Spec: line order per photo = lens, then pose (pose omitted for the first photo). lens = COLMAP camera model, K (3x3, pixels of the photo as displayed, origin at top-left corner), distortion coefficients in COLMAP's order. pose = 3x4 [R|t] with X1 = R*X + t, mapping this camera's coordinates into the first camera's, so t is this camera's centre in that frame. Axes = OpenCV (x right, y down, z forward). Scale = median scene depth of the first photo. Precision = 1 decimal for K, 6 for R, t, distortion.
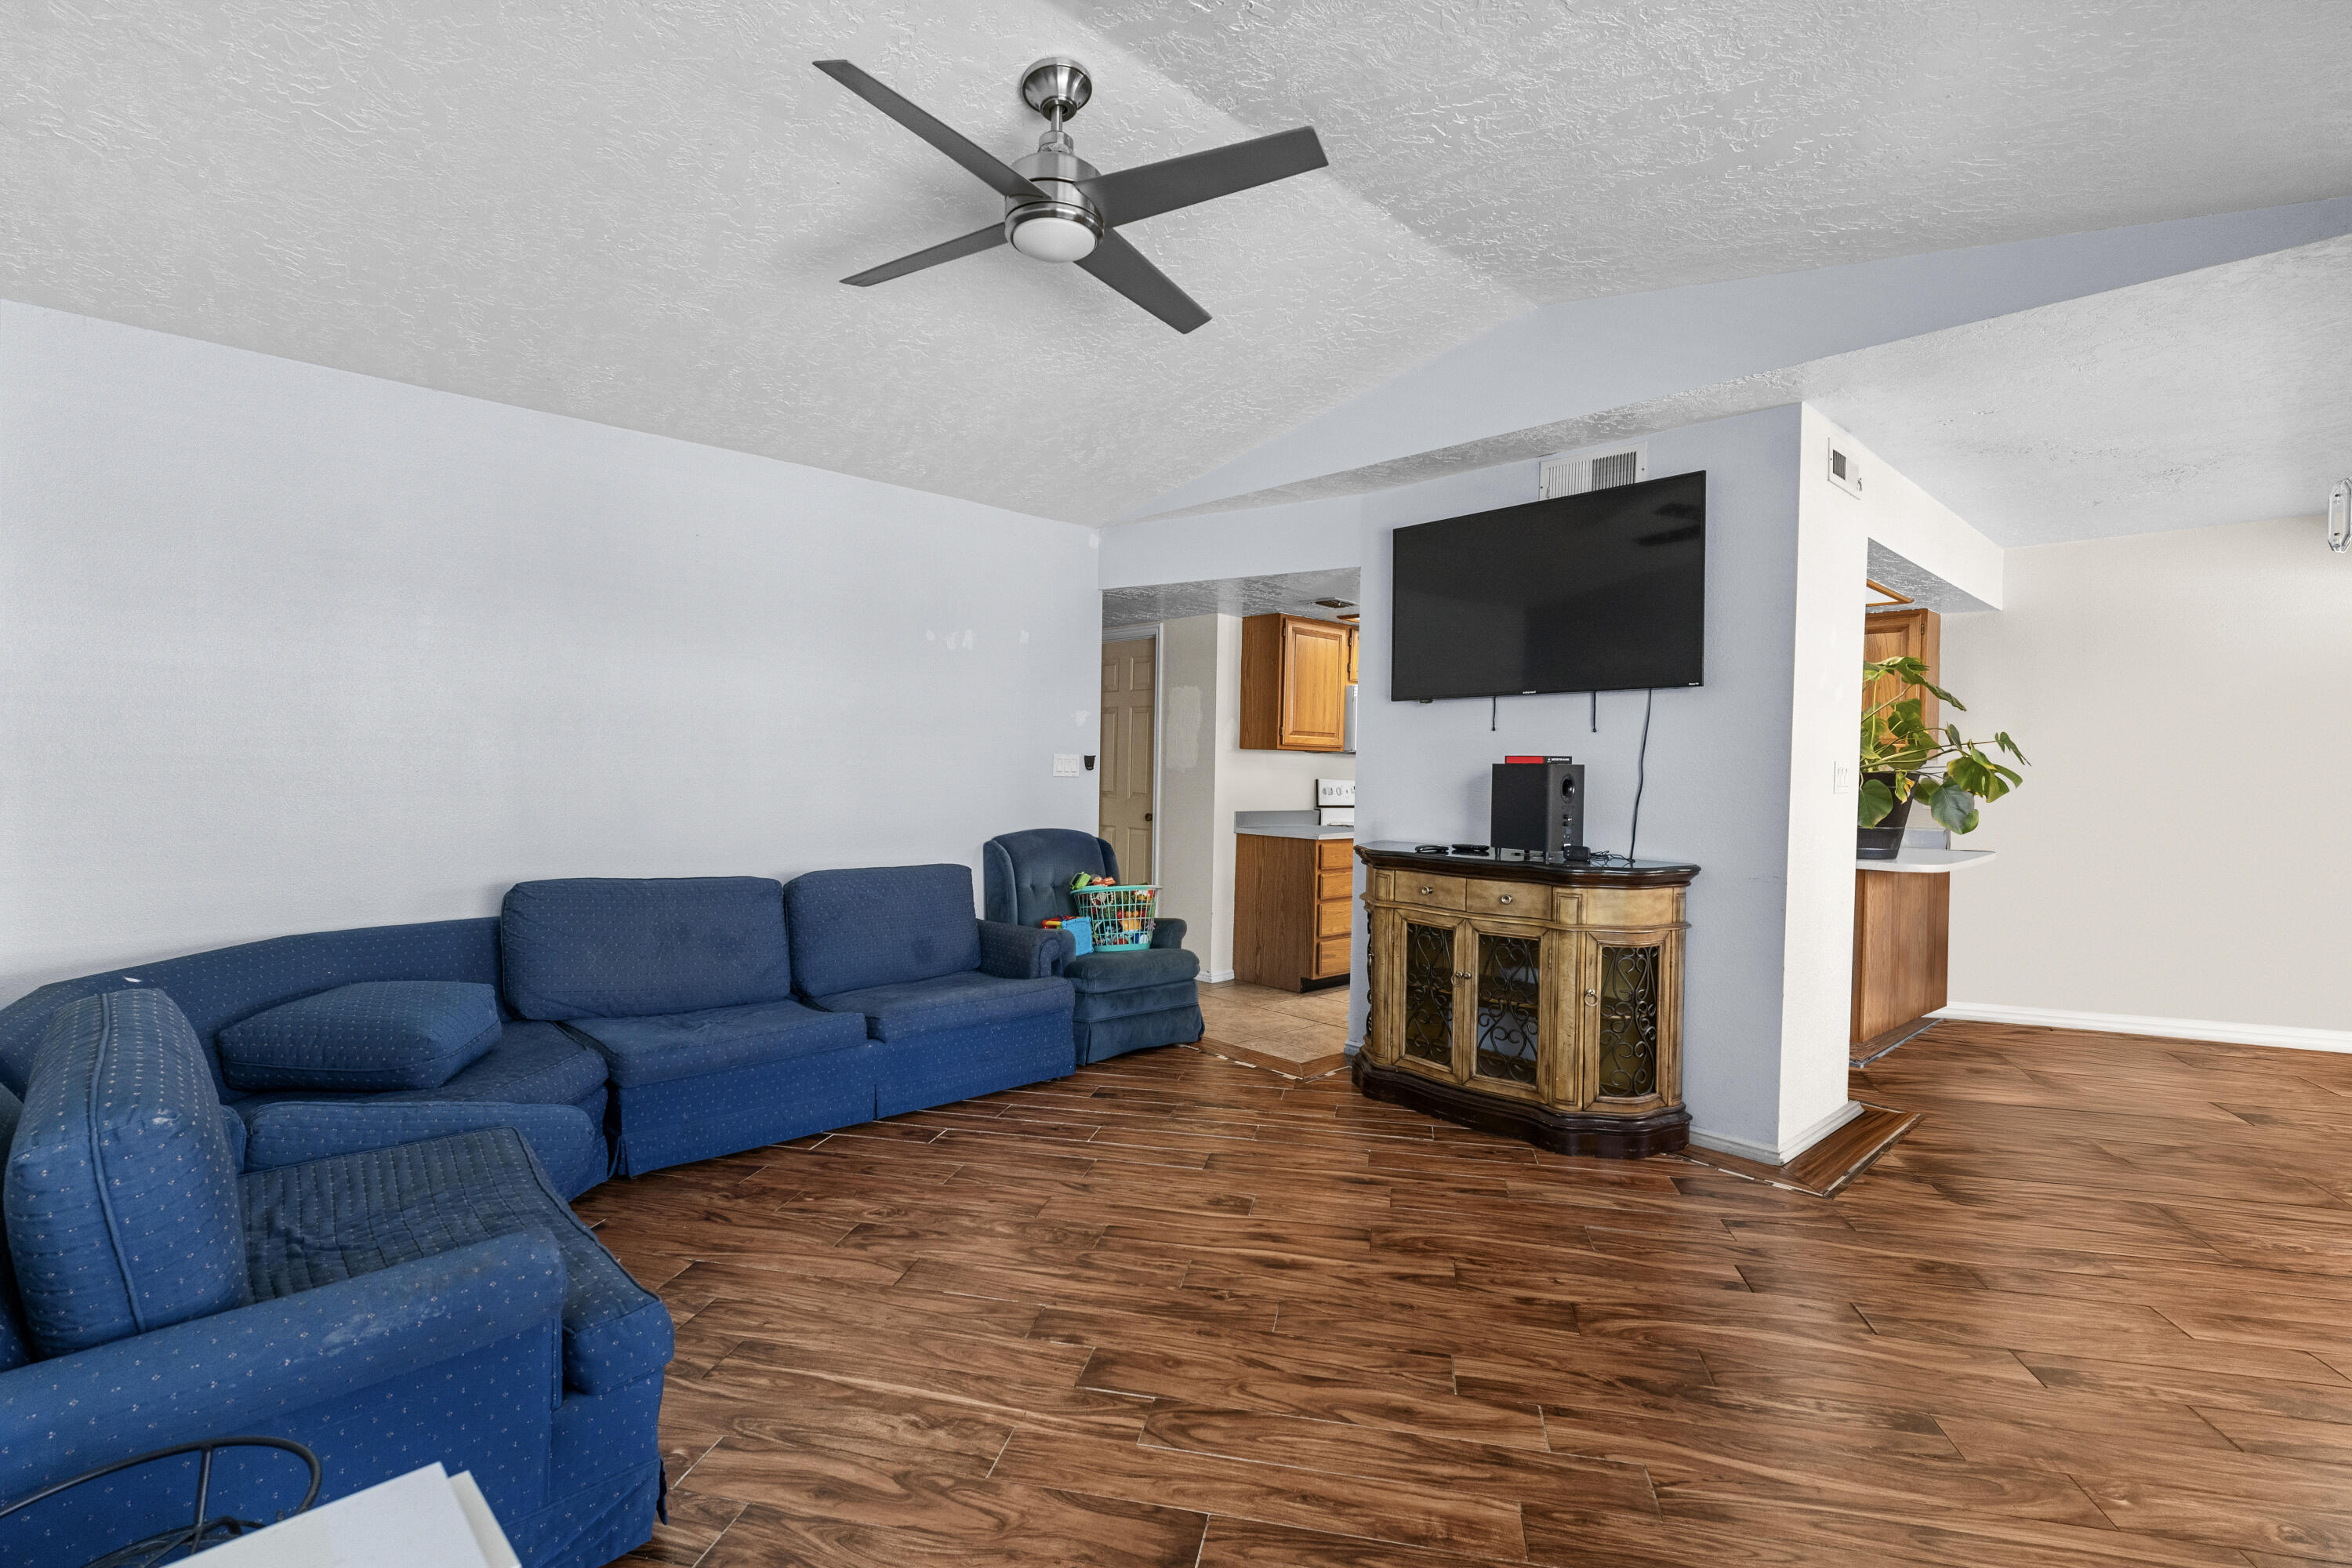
lens RADIAL K [[1046.4, 0, 1176.0], [0, 1046.4, 784.0], [0, 0, 1]] dist [-0.002644, -0.000368]
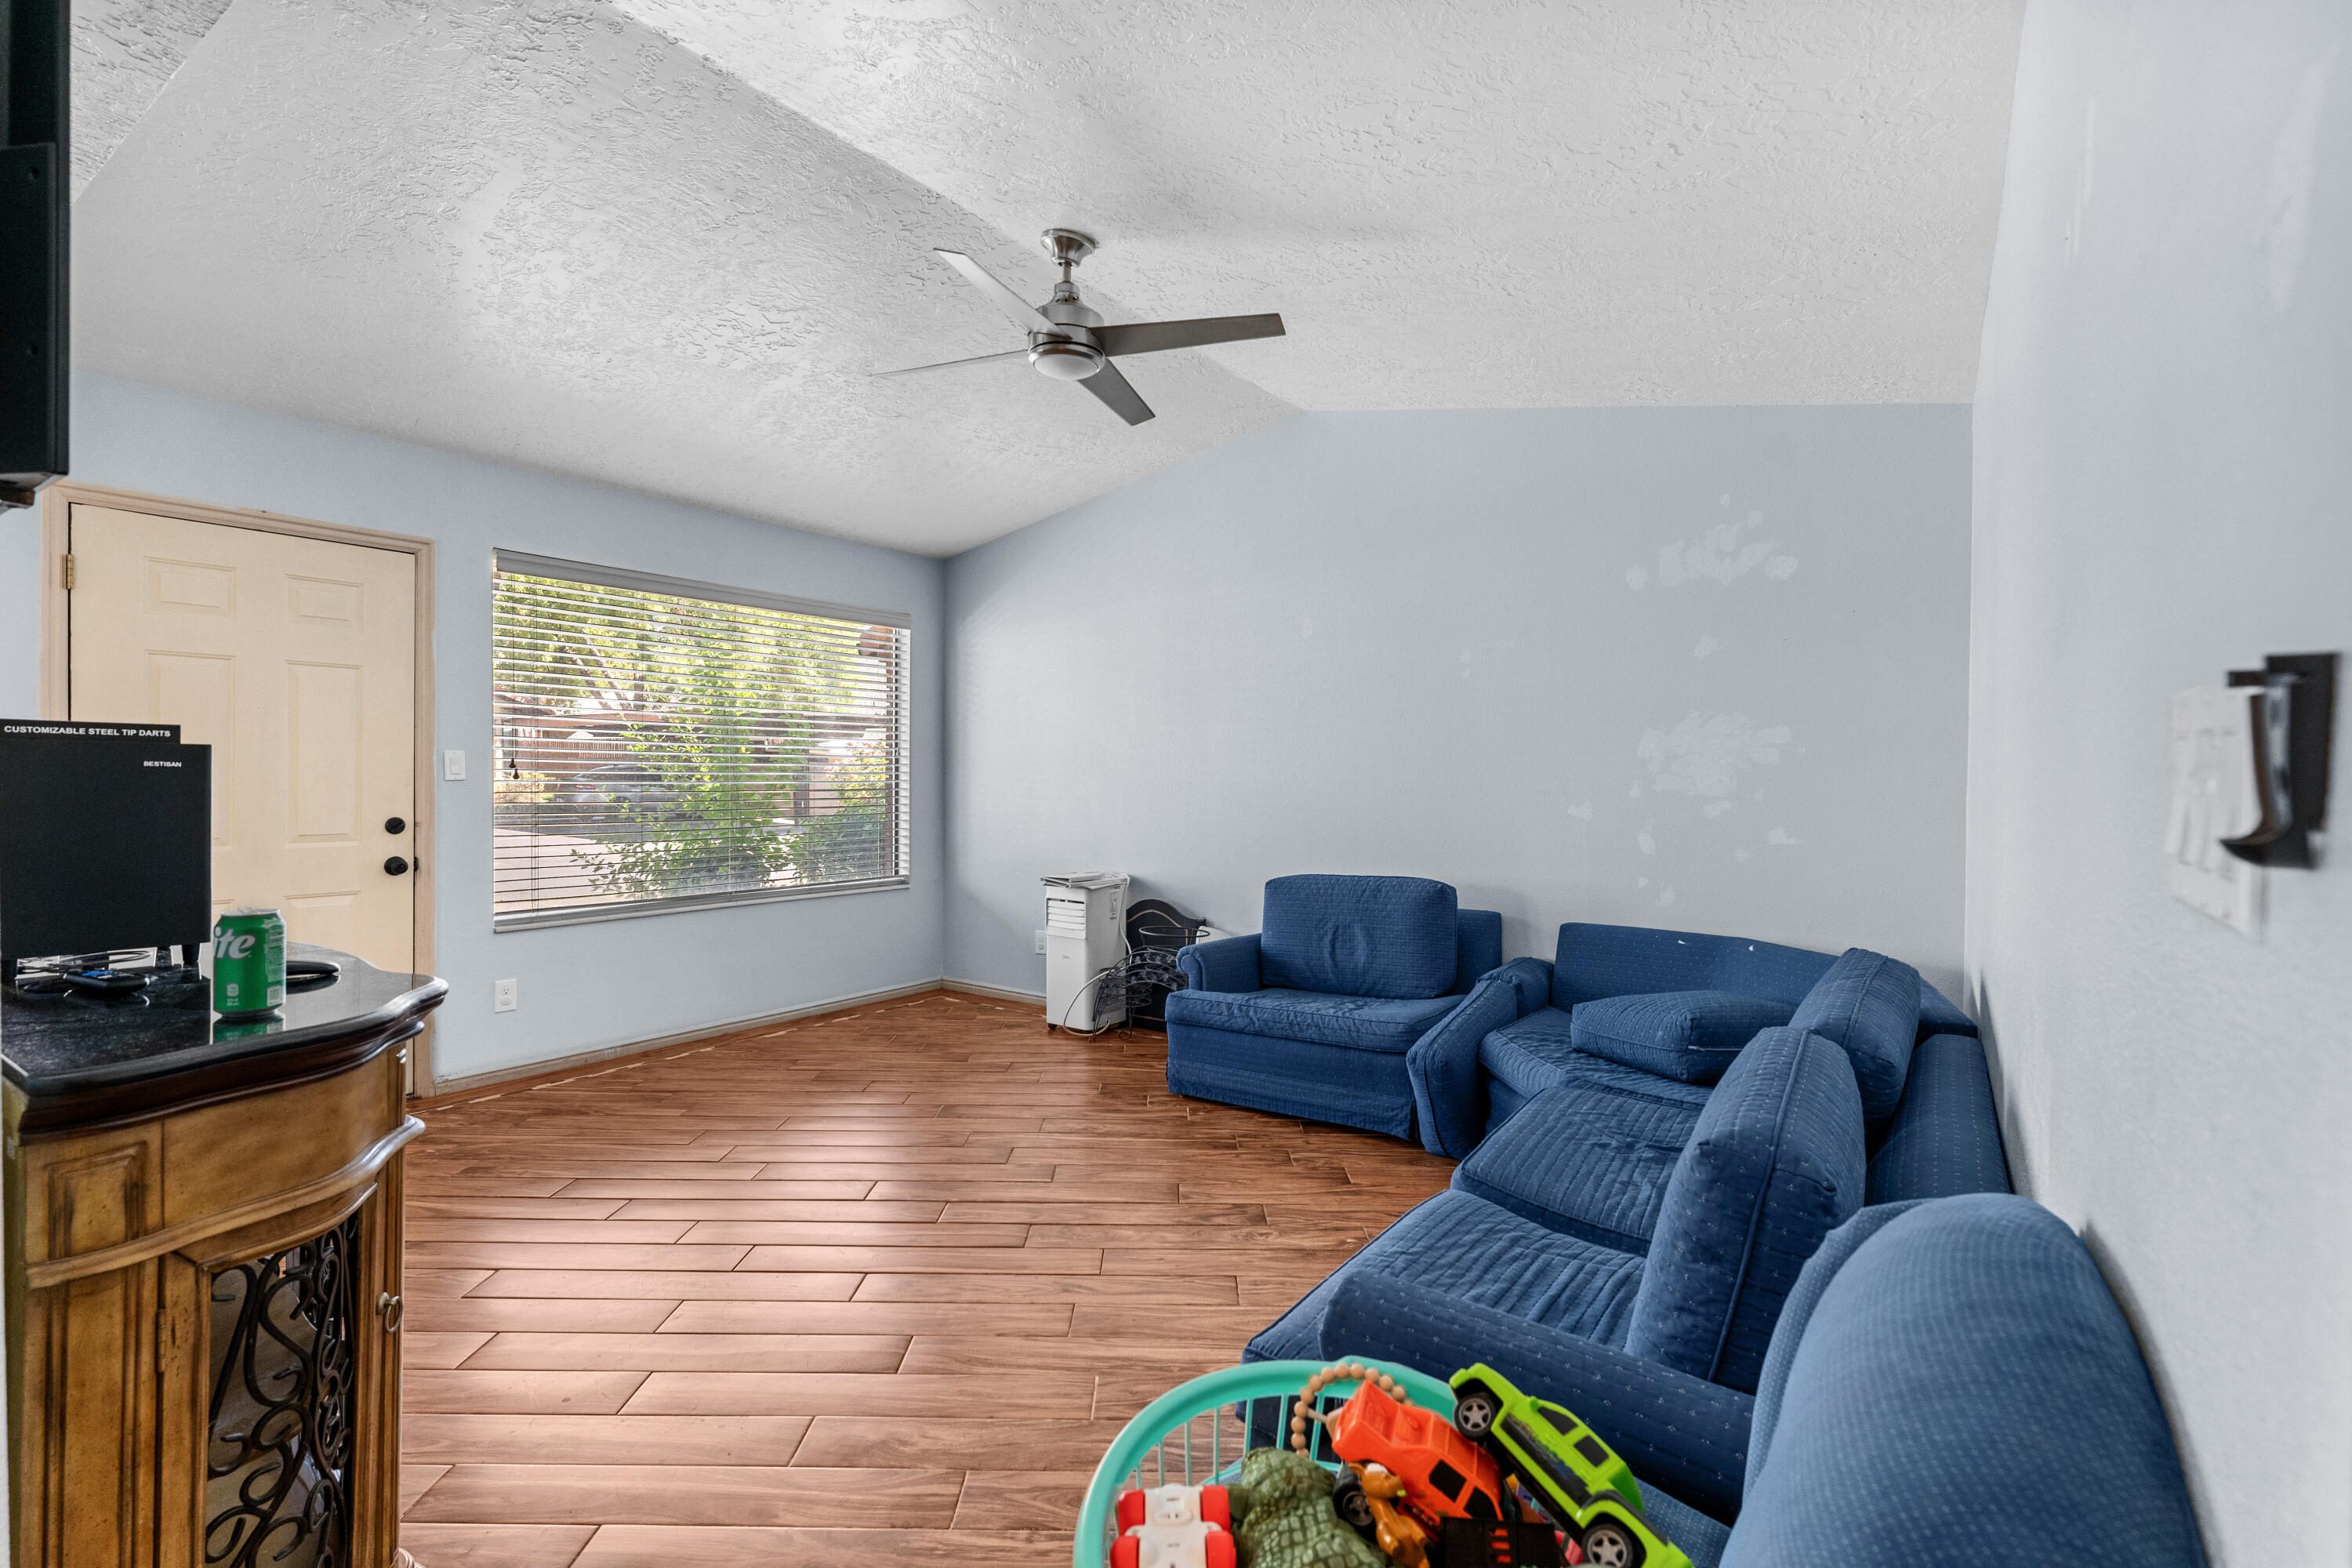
lens RADIAL K [[1091.0, 0, 1200.3], [0, 1091.0, 774.9], [0, 0, 1]] dist [-0.000648, -0.000088]
pose [[-0.973397, -0.026157, -0.227625, 0.017977], [-0.031799, 0.999270, 0.021151, -0.042669], [0.226906, 0.027827, -0.973519, 2.164246]]
